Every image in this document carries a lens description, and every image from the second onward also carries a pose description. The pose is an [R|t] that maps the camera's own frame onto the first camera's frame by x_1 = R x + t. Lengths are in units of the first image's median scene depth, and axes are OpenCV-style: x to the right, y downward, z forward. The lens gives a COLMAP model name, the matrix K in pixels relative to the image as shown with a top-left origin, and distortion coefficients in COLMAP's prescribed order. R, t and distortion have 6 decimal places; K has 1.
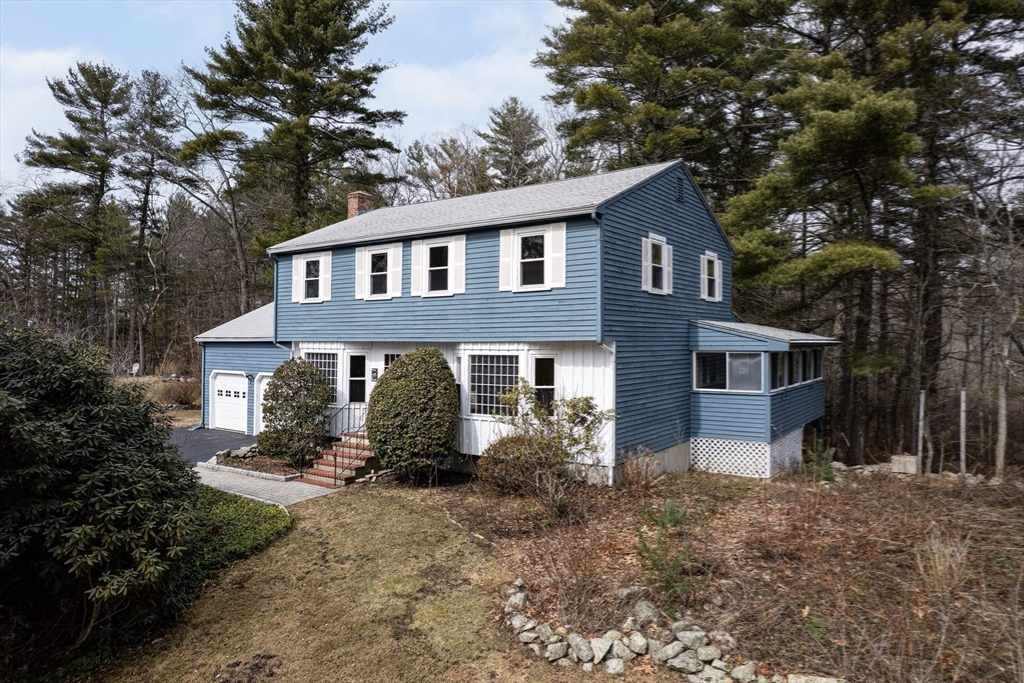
lens RADIAL K [[674.8, 0, 511.3], [0, 674.8, 317.6], [0, 0, 1]] dist [-0.040283, 0.000092]
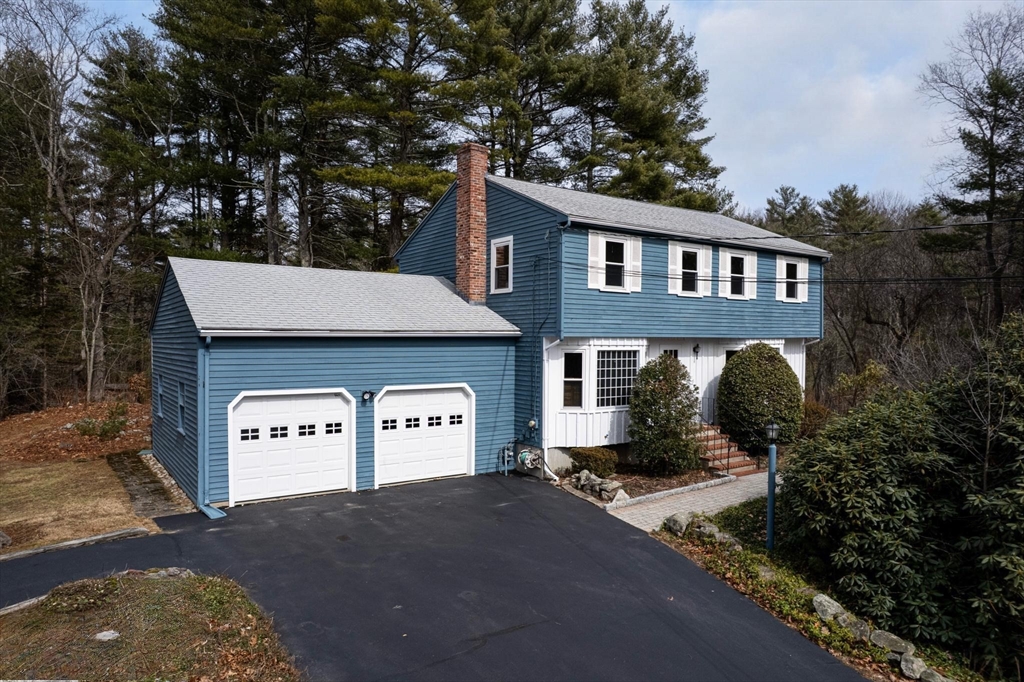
lens RADIAL K [[660.9, 0, 512.0], [0, 660.9, 341.0], [0, 0, 1]] dist [-0.037992, 0.000347]
pose [[0.329771, -0.002027, 0.944059, -1.230739], [-0.034707, 0.999296, 0.014269, 0.035637], [-0.943423, -0.037471, 0.329468, 0.920931]]
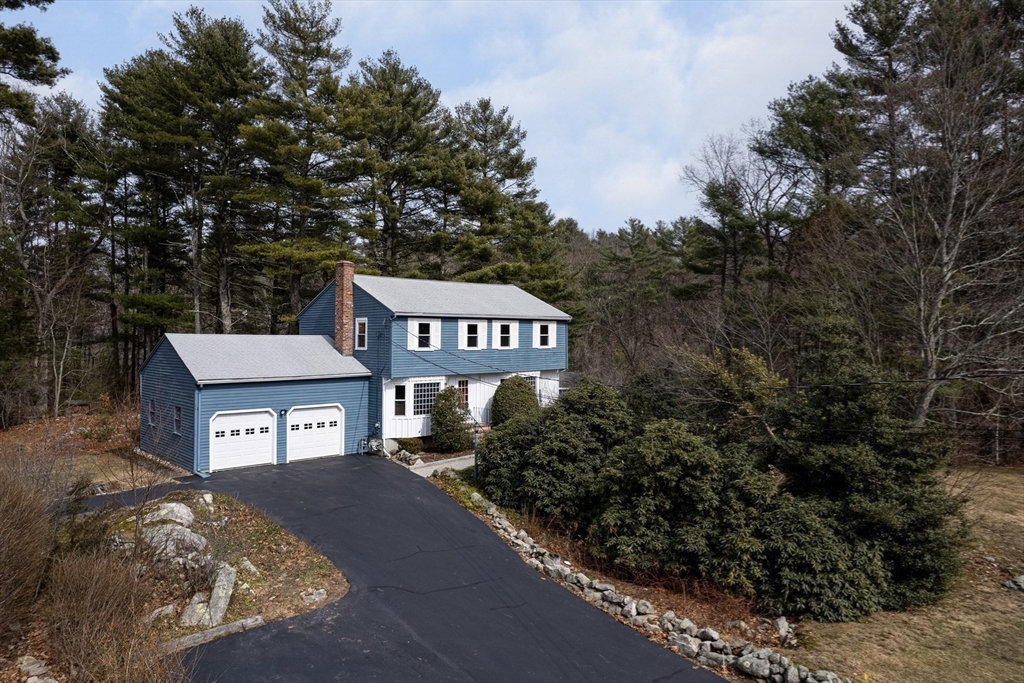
lens RADIAL K [[674.8, 0, 511.3], [0, 674.8, 317.6], [0, 0, 1]] dist [-0.040283, 0.000092]
pose [[0.191536, 0.025797, 0.981147, -1.925519], [-0.033435, 0.999246, -0.019746, -0.080850], [-0.980916, -0.029022, 0.192254, 0.558371]]
